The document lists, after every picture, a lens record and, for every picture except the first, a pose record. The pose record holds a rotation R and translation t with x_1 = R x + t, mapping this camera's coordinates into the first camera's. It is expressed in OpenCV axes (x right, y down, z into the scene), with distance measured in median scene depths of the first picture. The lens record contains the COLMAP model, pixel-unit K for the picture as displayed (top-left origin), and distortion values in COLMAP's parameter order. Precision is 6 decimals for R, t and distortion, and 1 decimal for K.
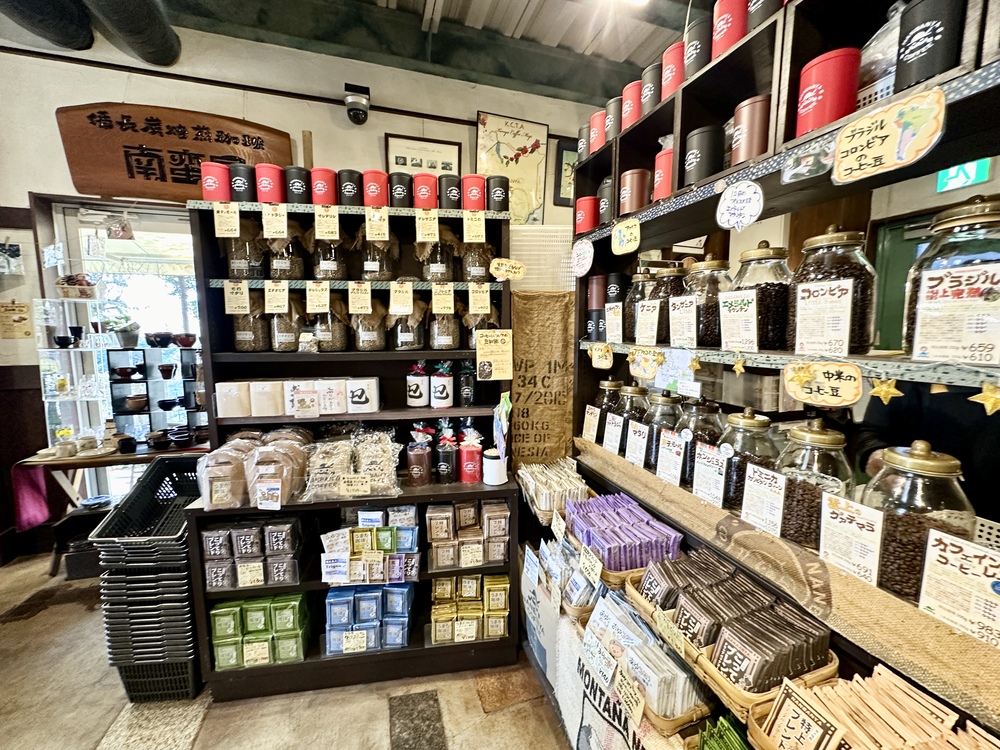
lens RADIAL K [[401.0, 0, 495.1], [0, 401.0, 382.2], [0, 0, 1]] dist [-0.001200, 0.000366]
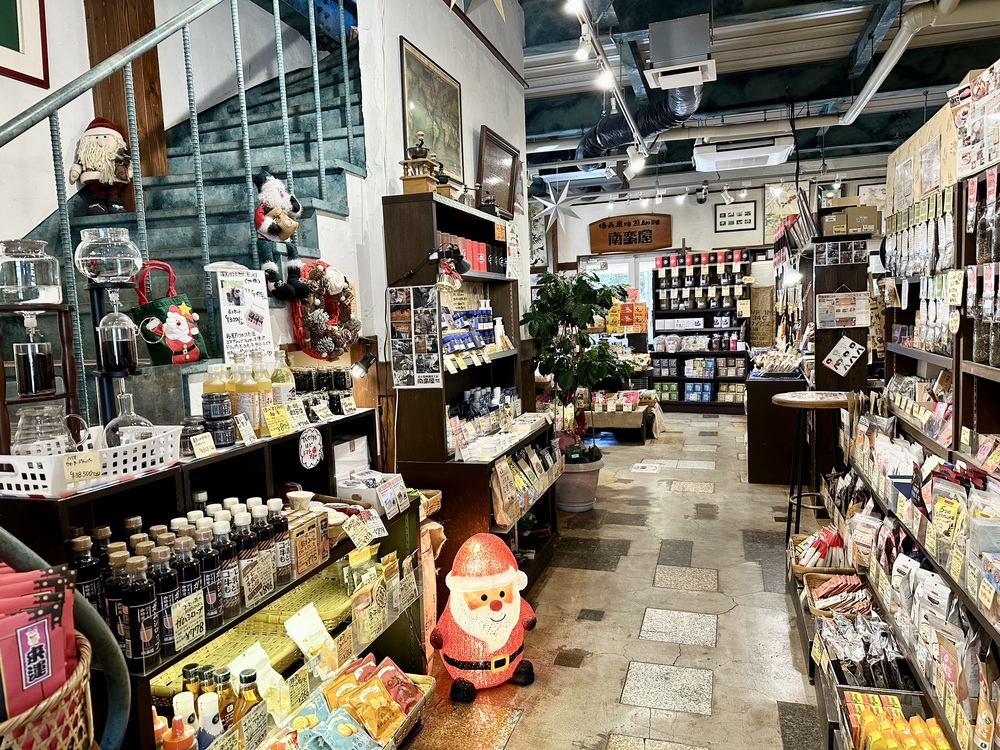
lens RADIAL K [[701.6, 0, 493.3], [0, 701.6, 377.6], [0, 0, 1]] dist [0.083094, 0.000587]
pose [[0.820287, 0.022734, -0.571499, 1.556959], [-0.032736, 0.999438, -0.007231, 0.563781], [0.571014, 0.024640, 0.820571, -4.540708]]
